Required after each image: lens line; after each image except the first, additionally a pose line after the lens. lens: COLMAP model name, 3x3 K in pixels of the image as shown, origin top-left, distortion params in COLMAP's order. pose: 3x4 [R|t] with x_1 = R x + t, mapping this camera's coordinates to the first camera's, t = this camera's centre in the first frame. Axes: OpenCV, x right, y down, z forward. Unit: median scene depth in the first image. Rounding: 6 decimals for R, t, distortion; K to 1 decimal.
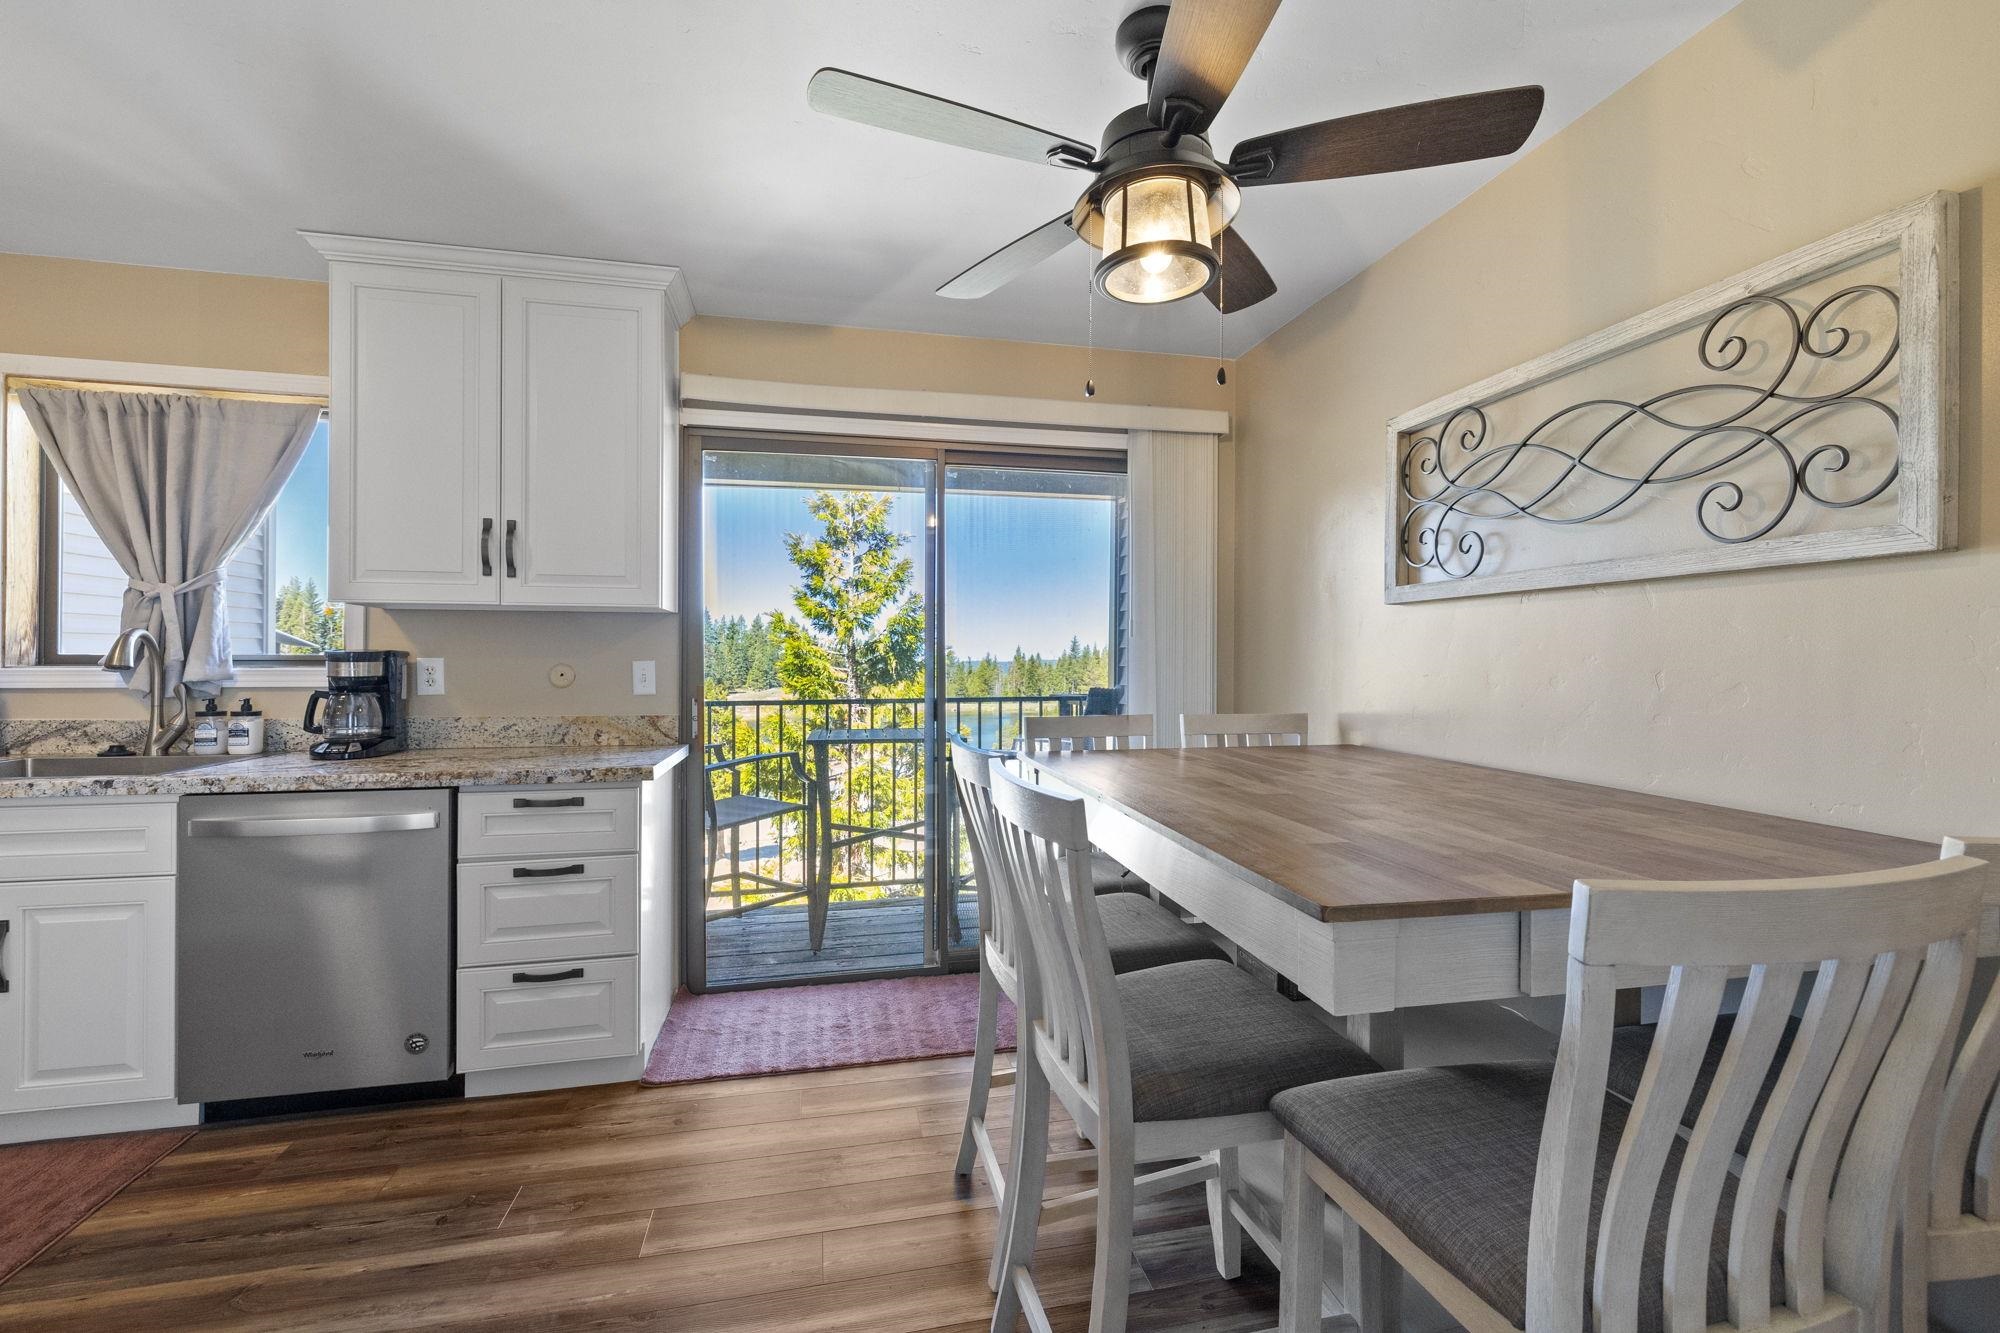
lens RADIAL K [[827.6, 0, 1001.9], [0, 827.6, 657.7], [0, 0, 1]] dist [0.000723, 0.000426]
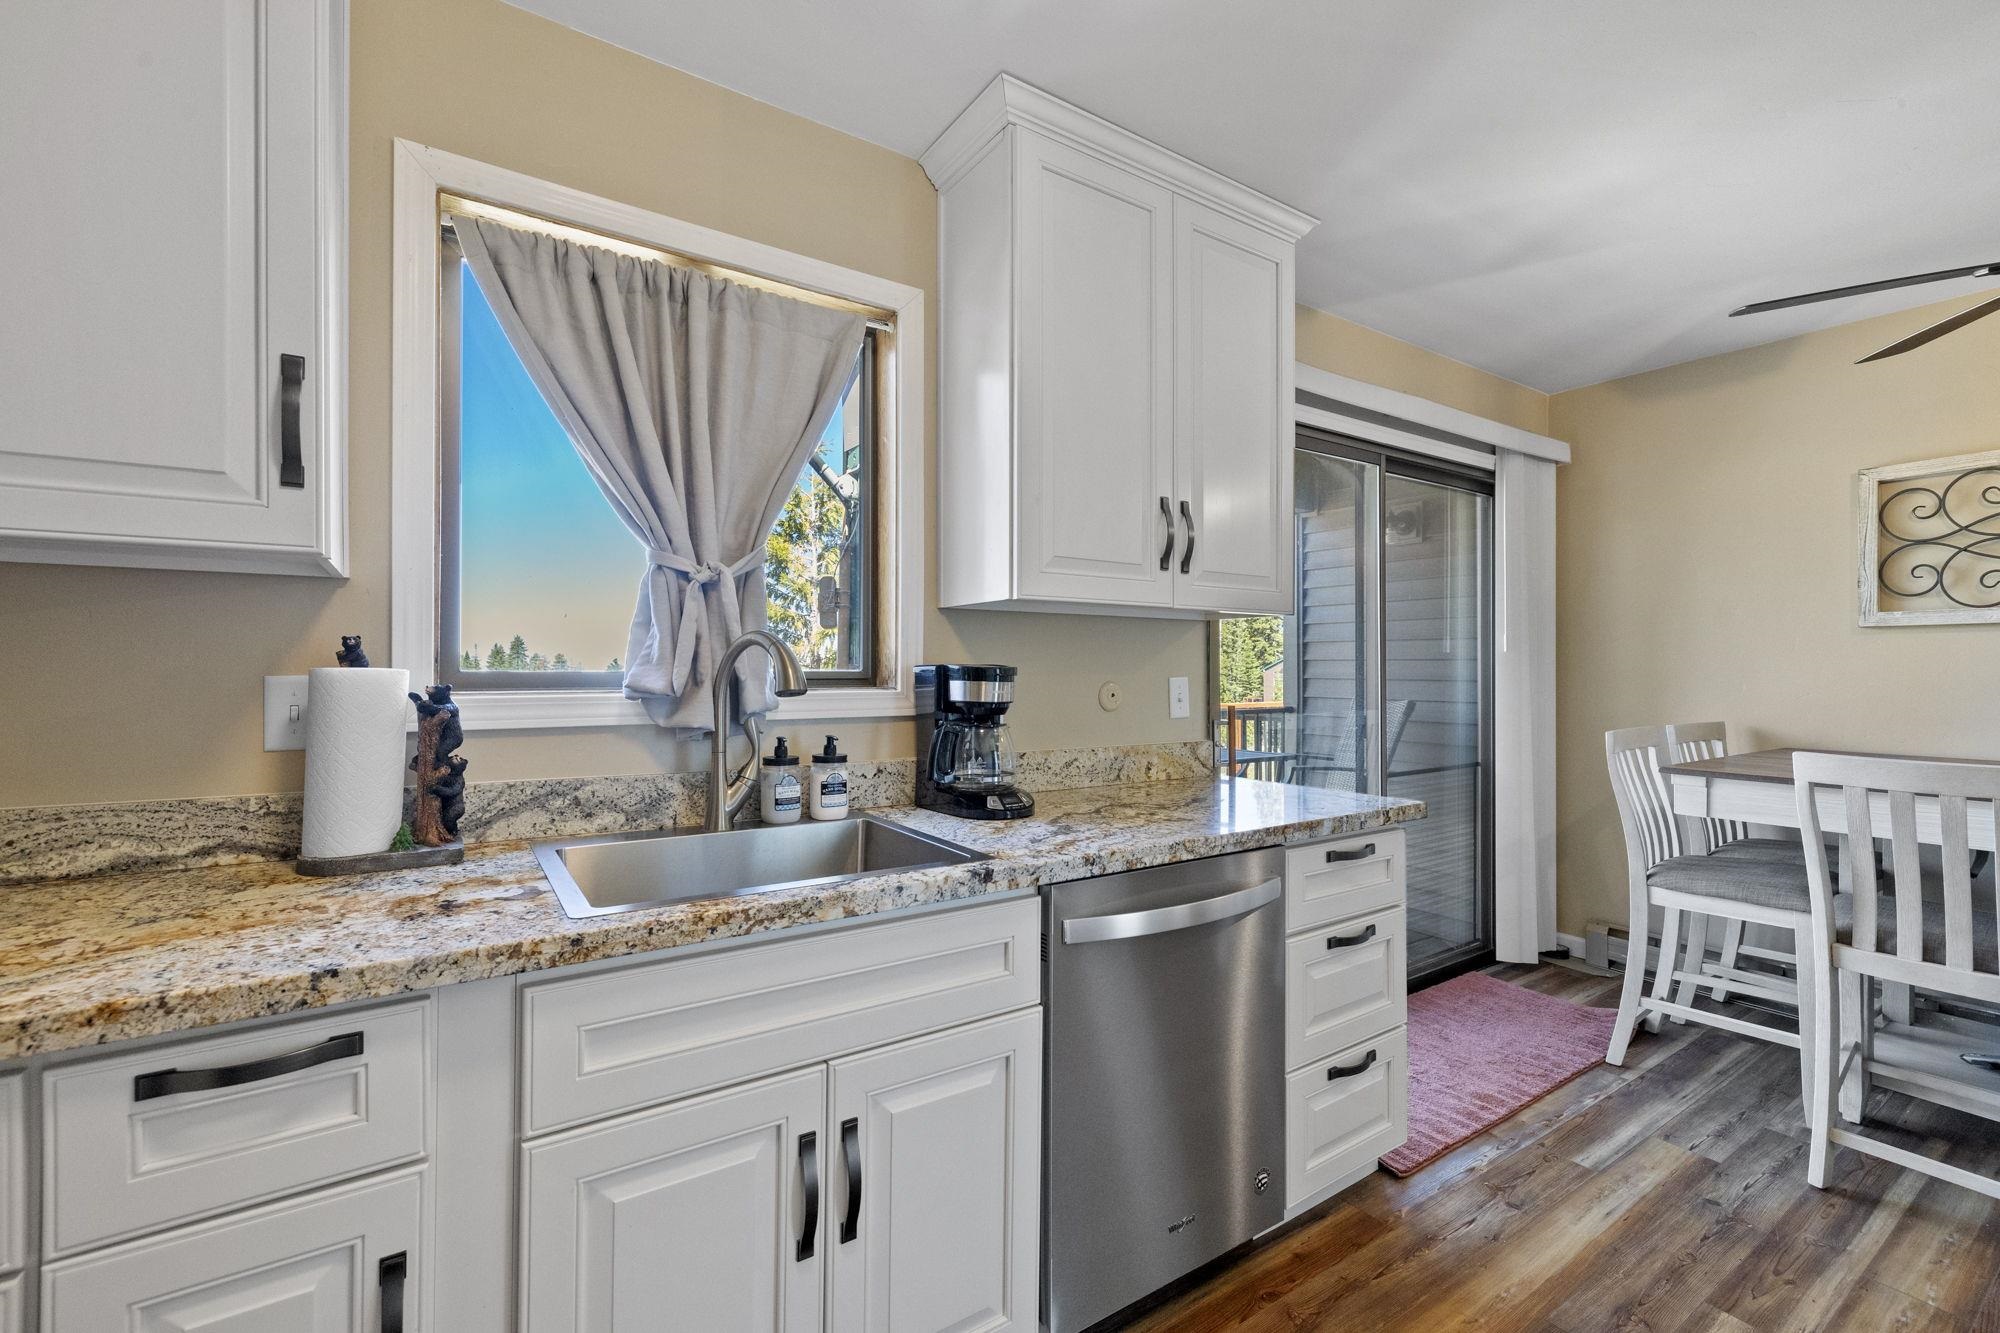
lens RADIAL K [[843.4, 0, 1015.9], [0, 843.4, 666.0], [0, 0, 1]] dist [0.001153, 0.000432]
pose [[0.932185, 0.001258, 0.361979, -1.019593], [-0.000679, 0.999998, -0.001728, -0.007190], [-0.361981, 0.001365, 0.932184, 0.301664]]
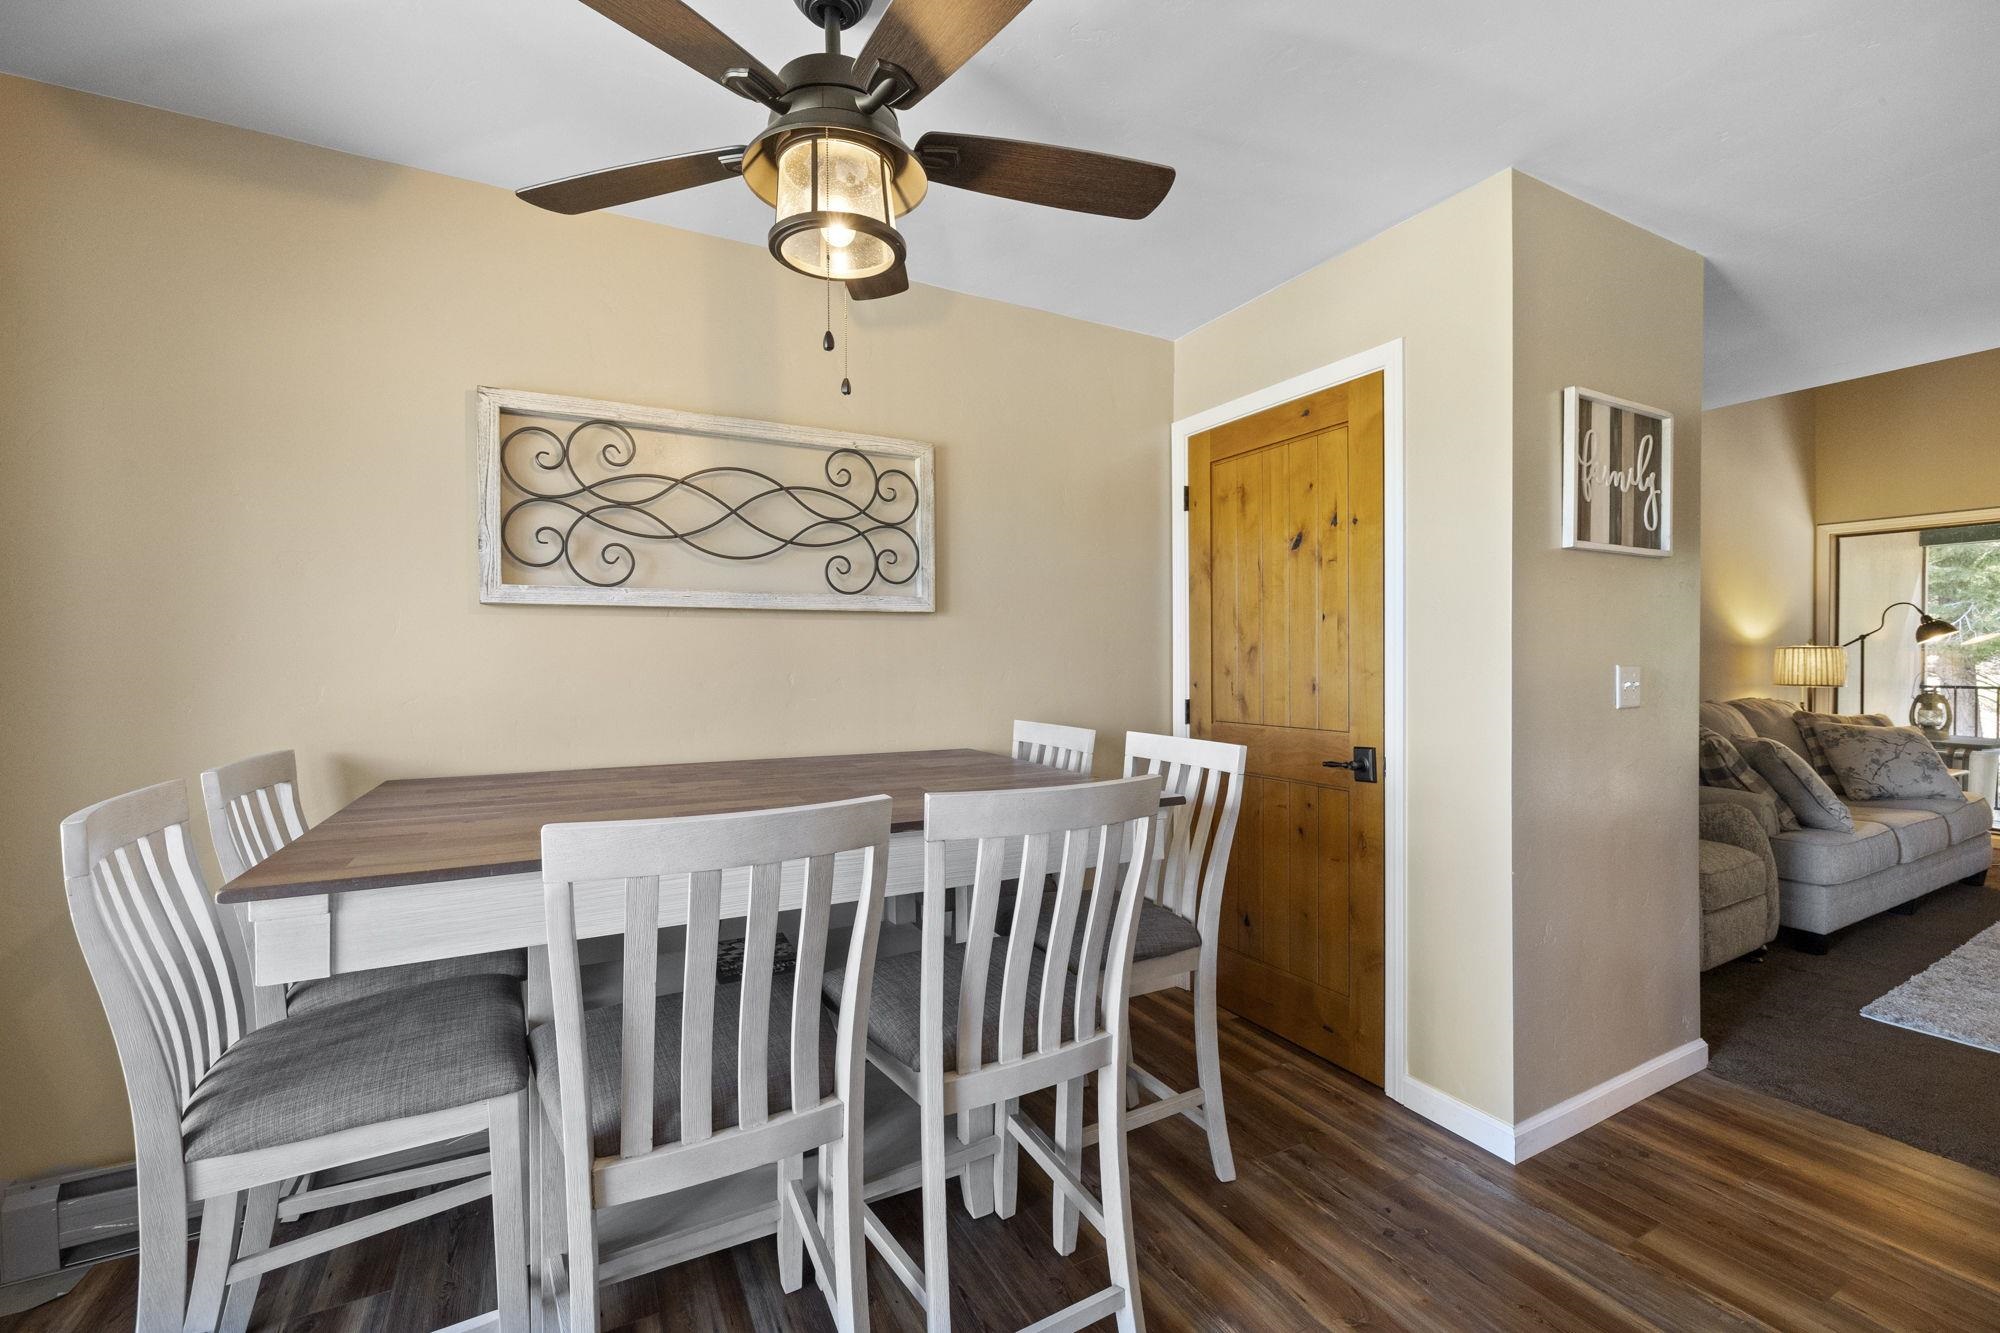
lens RADIAL K [[828.4, 0, 1000.0], [0, 828.4, 666.5], [0, 0, 1]] dist [-0.000039, -0.000196]
pose [[-0.273237, -0.008999, 0.961905, -0.469486], [0.007170, 0.999909, 0.011391, -0.005979], [-0.961920, 0.010009, -0.273148, 0.682674]]
